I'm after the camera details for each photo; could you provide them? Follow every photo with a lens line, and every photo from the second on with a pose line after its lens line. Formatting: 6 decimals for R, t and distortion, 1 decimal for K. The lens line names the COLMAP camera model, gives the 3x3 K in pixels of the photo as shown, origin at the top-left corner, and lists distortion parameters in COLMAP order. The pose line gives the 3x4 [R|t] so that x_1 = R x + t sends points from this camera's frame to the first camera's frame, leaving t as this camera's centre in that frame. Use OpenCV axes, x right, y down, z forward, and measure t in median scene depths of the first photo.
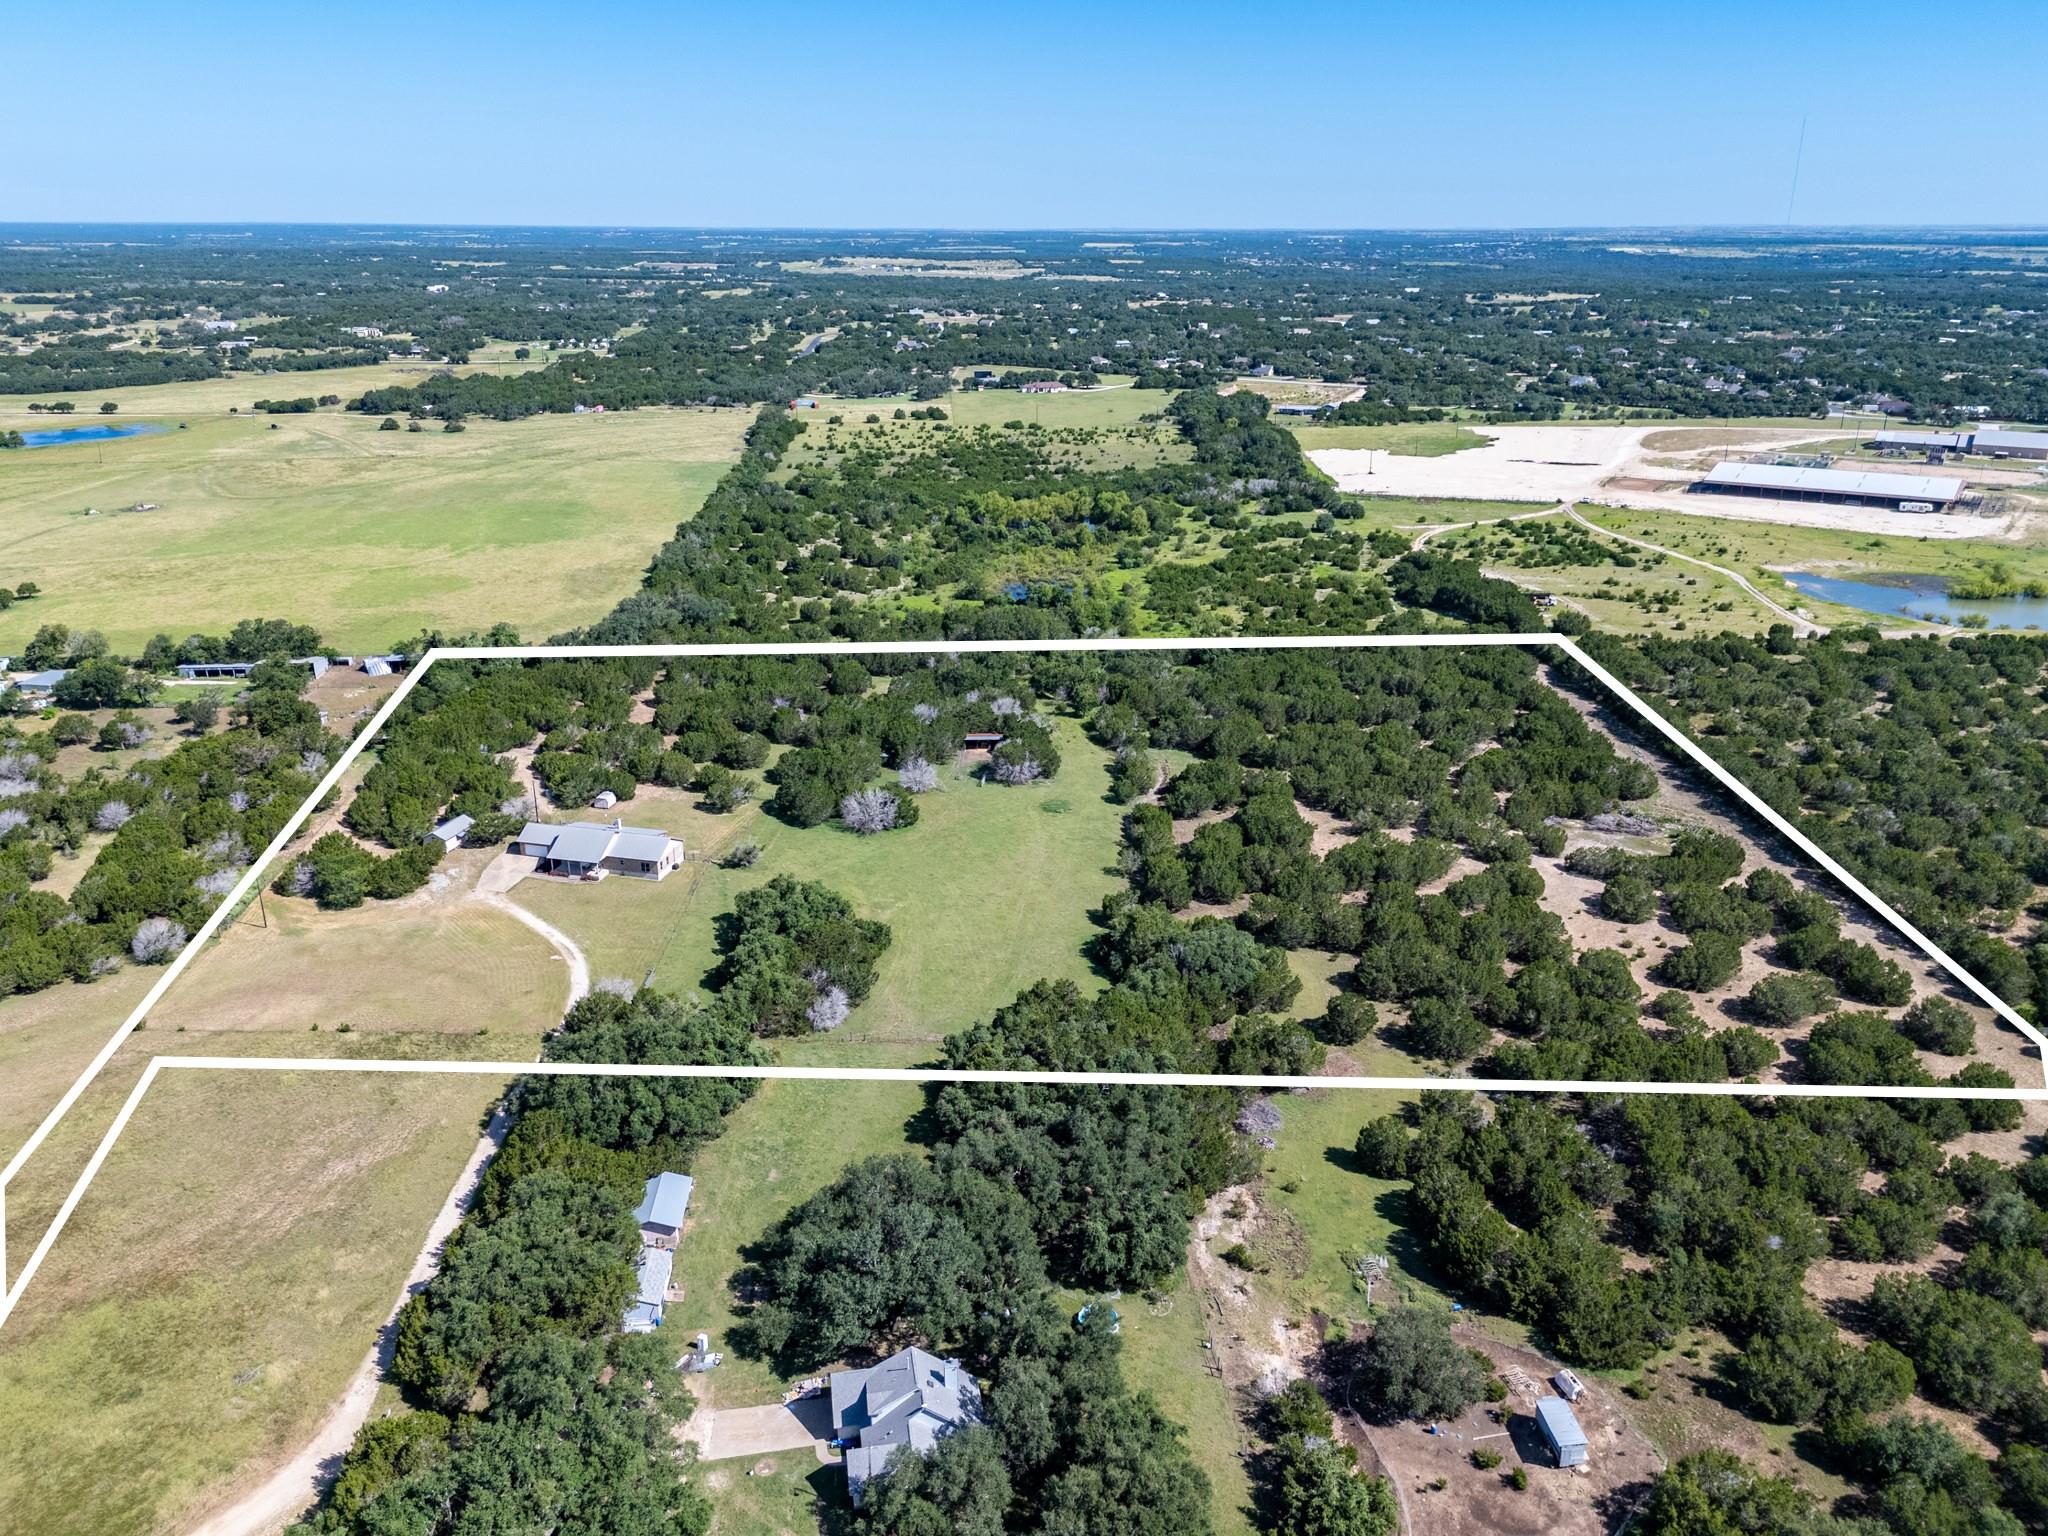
lens RADIAL K [[1512.7, 0, 1024.0], [0, 1512.7, 768.0], [0, 0, 1]] dist [0.060294, -0.054173]
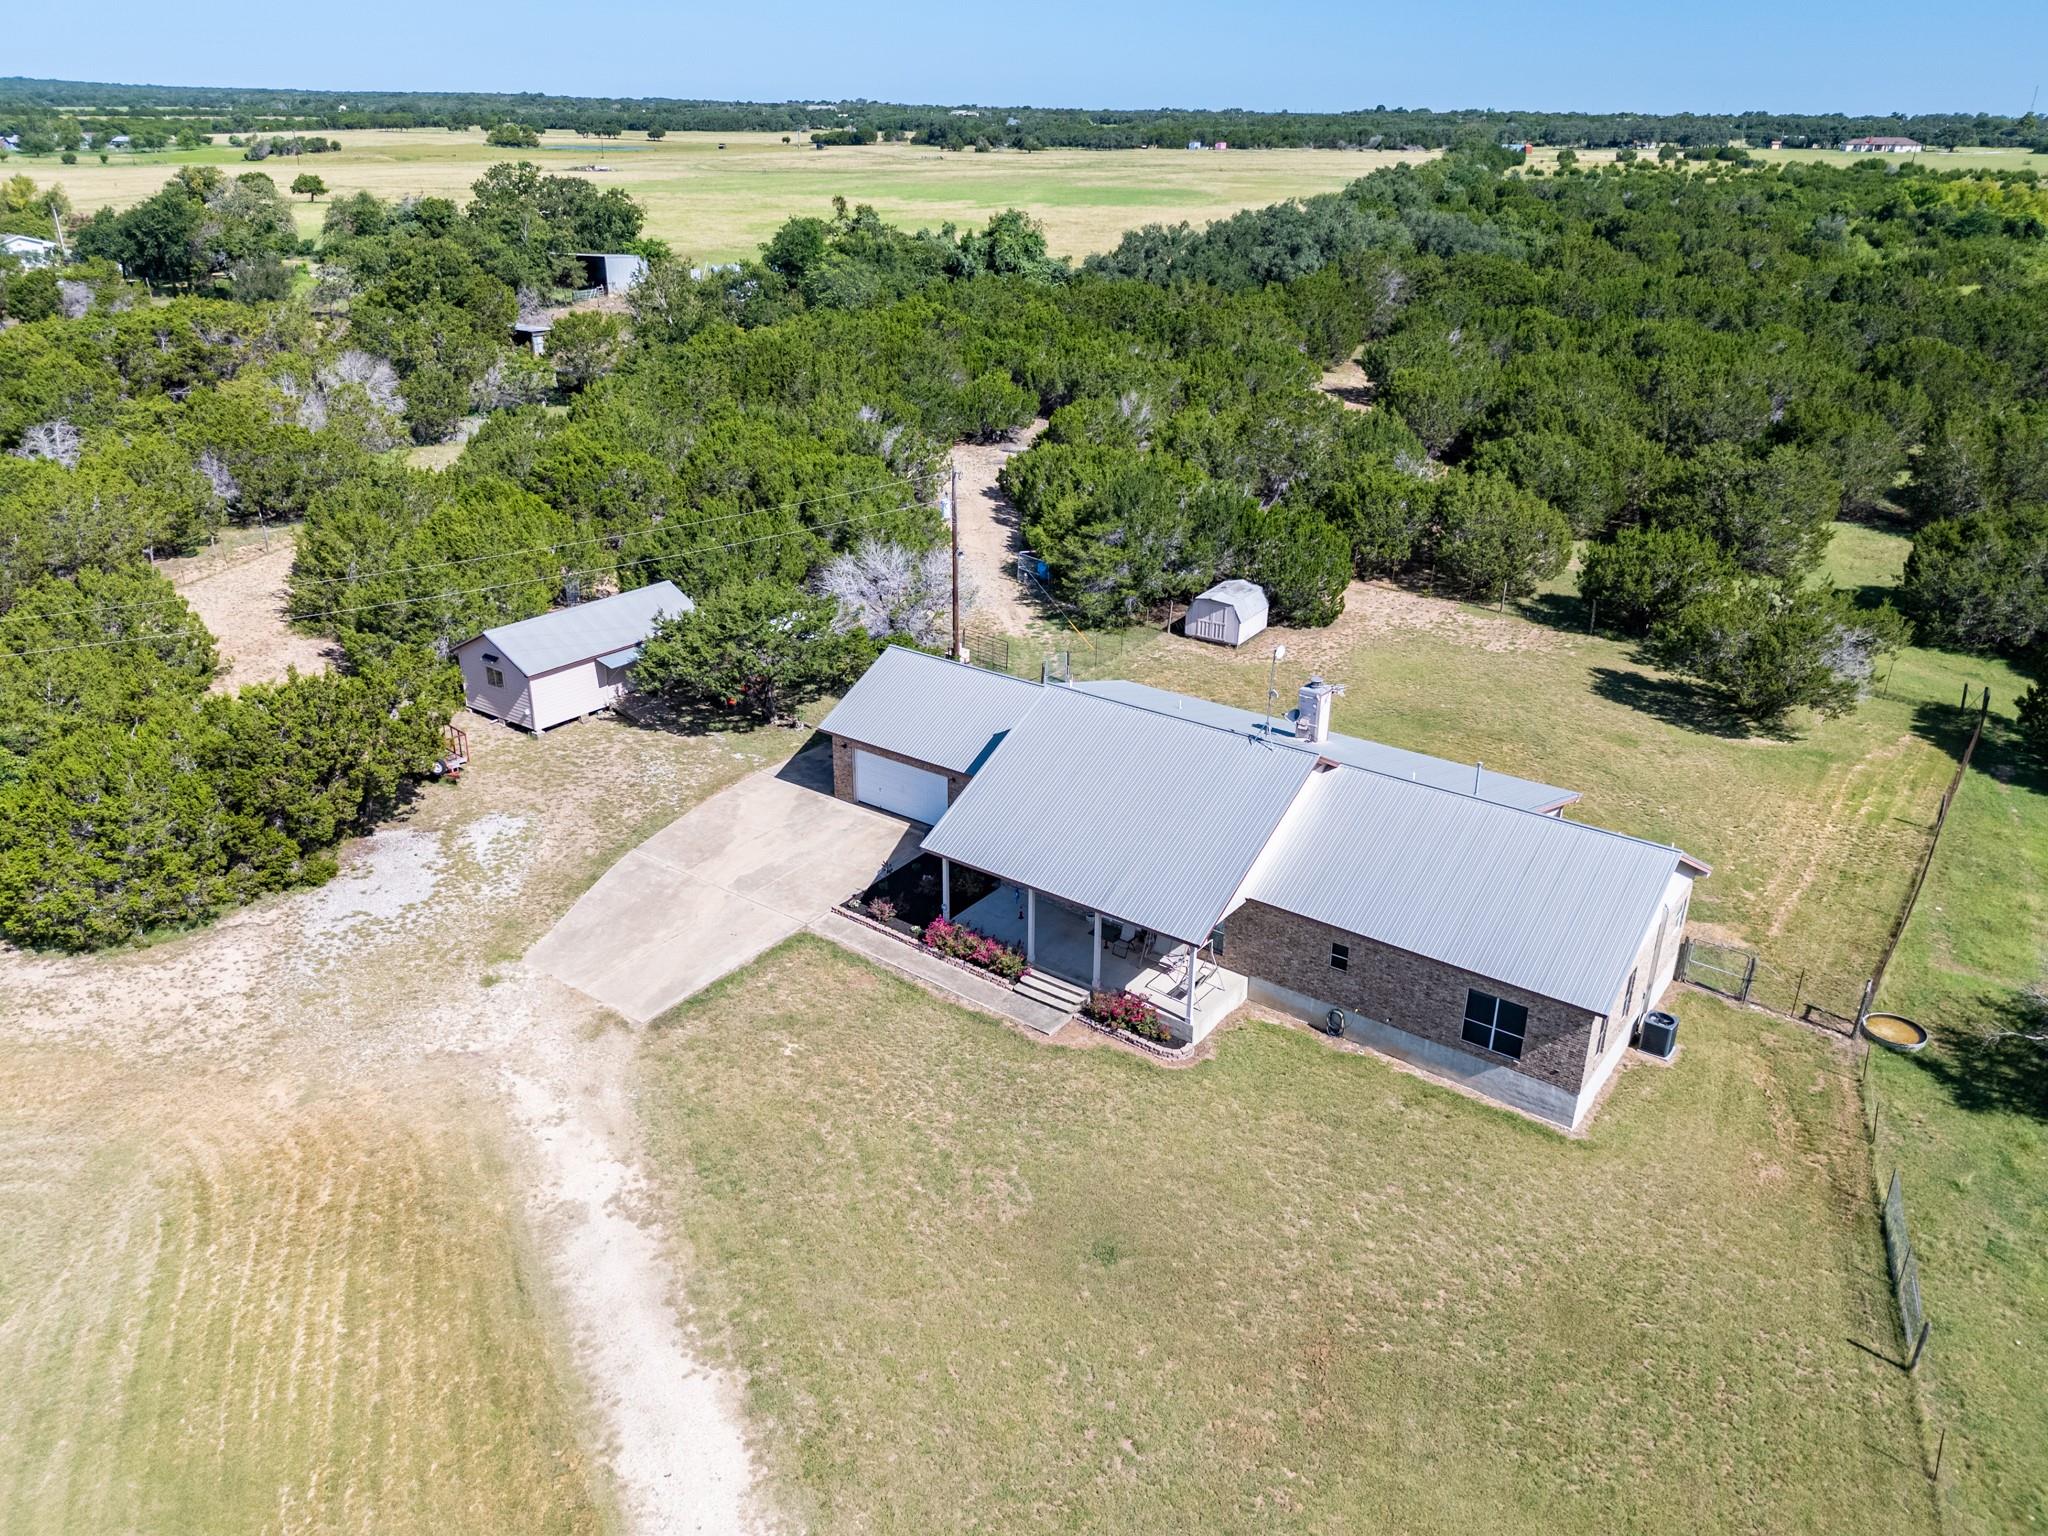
lens RADIAL K [[1512.7, 0, 1024.0], [0, 1512.7, 768.0], [0, 0, 1]] dist [0.060294, -0.054173]
pose [[0.931307, 0.155837, -0.329214, -0.179403], [-0.135940, 0.987254, 0.082768, 0.024575], [0.337916, -0.032329, 0.940621, 0.611161]]
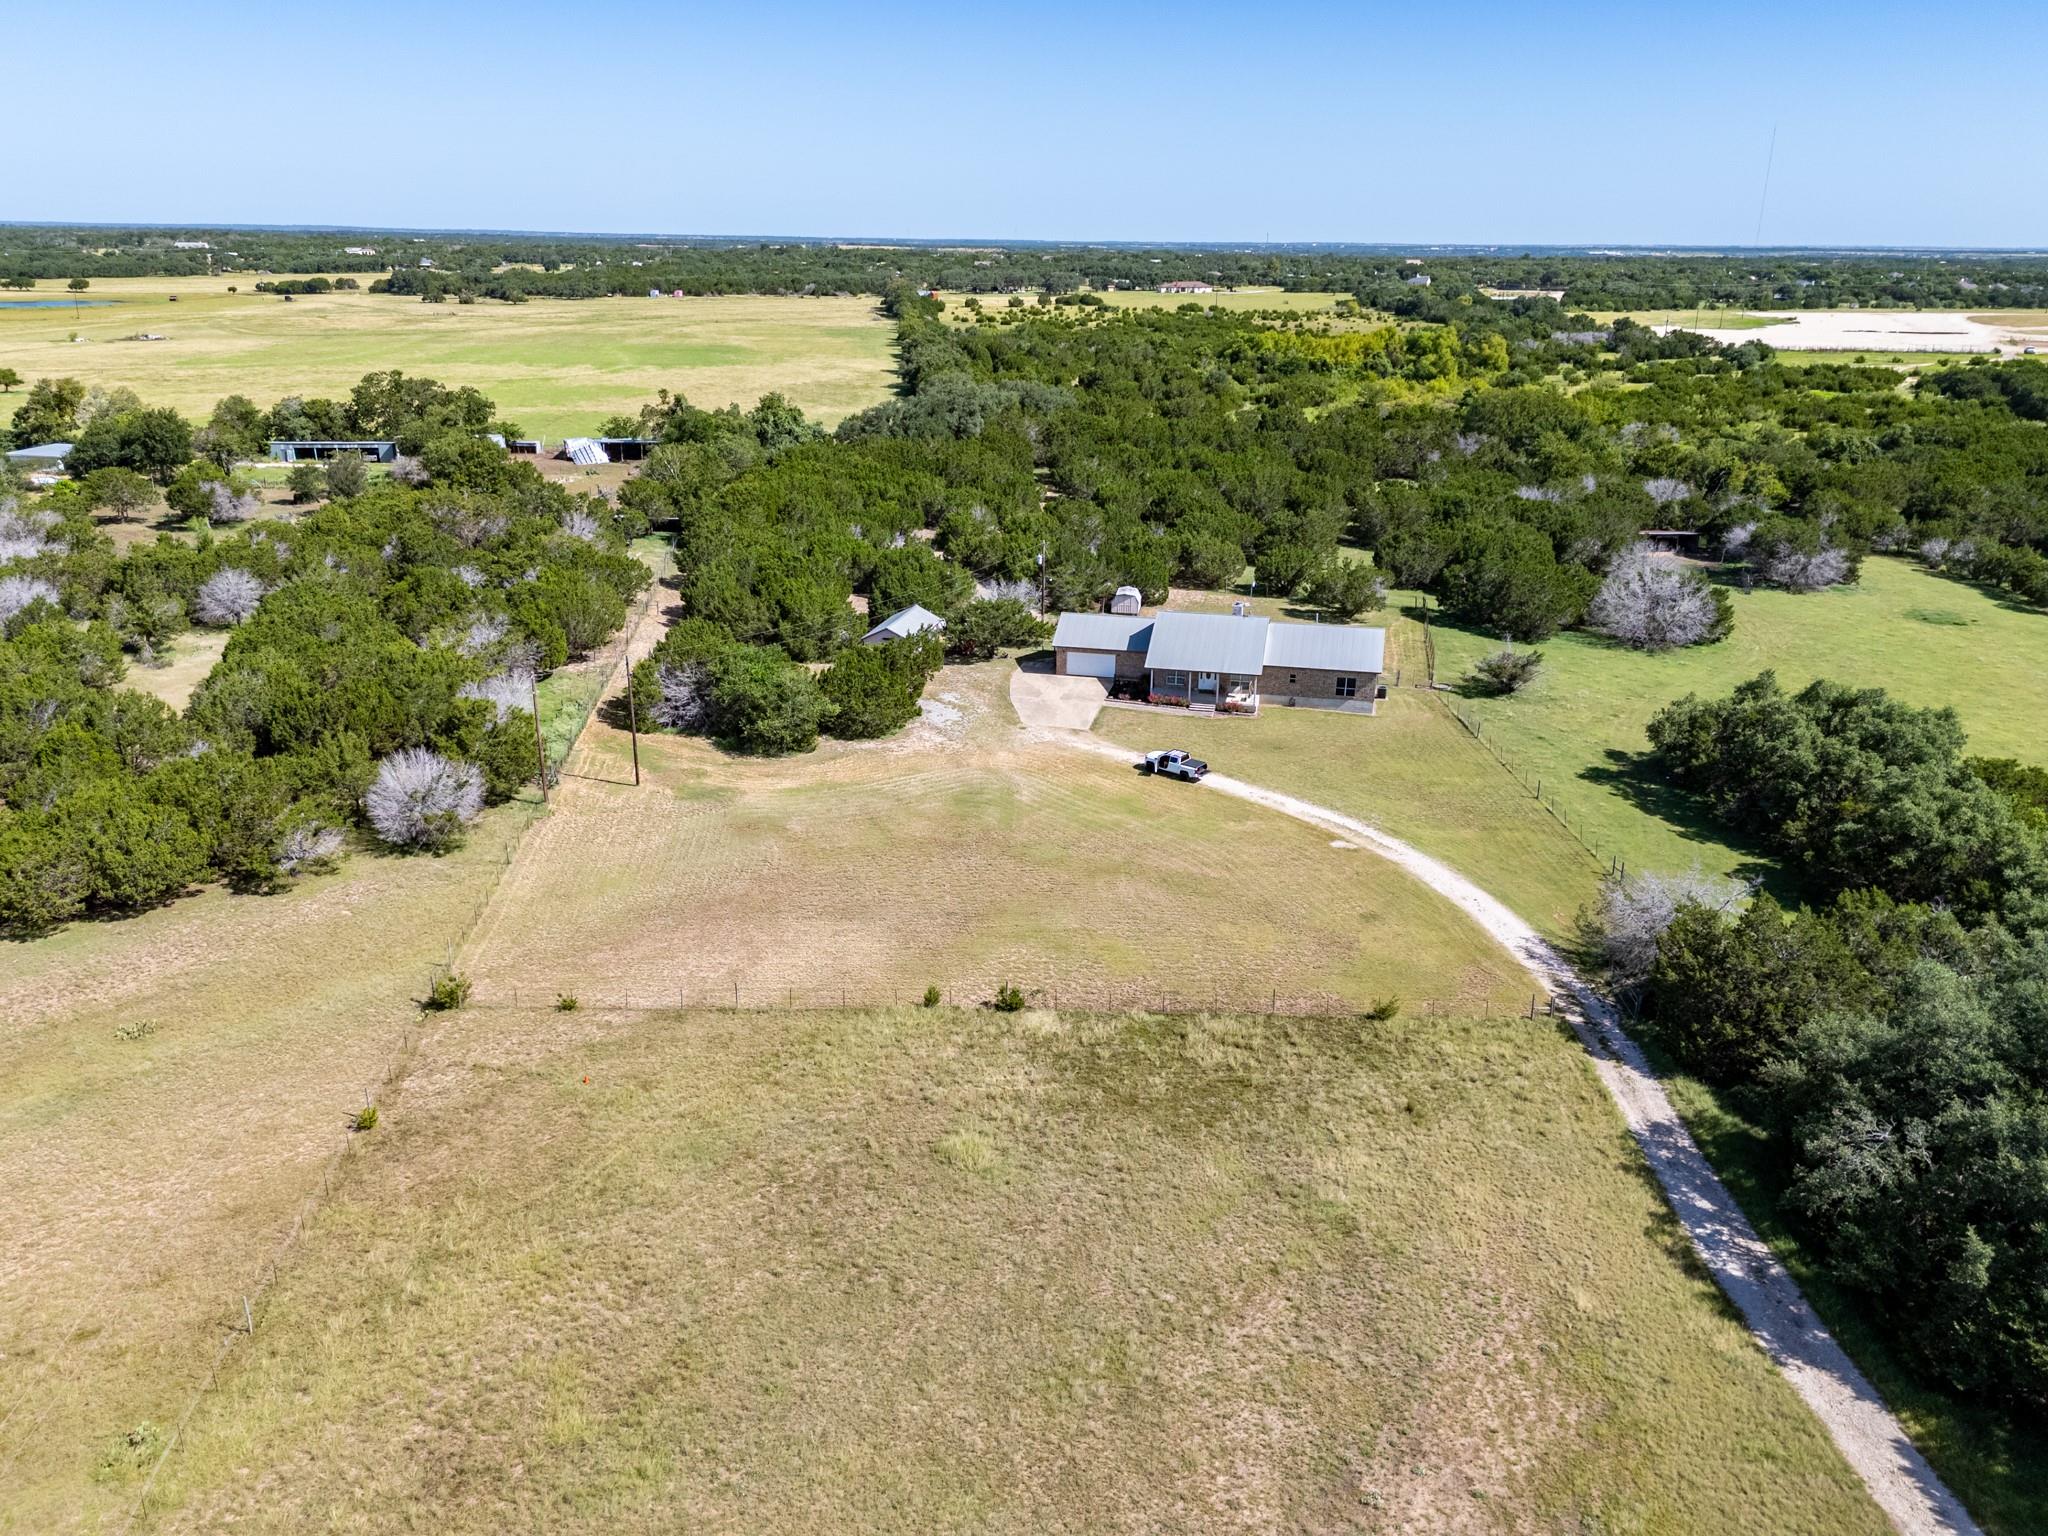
lens RADIAL K [[1512.7, 0, 1024.0], [0, 1512.7, 768.0], [0, 0, 1]] dist [0.060294, -0.054173]
pose [[0.999451, -0.000325, 0.033126, -0.267629], [0.000645, 0.999953, -0.009646, 0.069608], [-0.033121, 0.009662, 0.999405, 0.375785]]
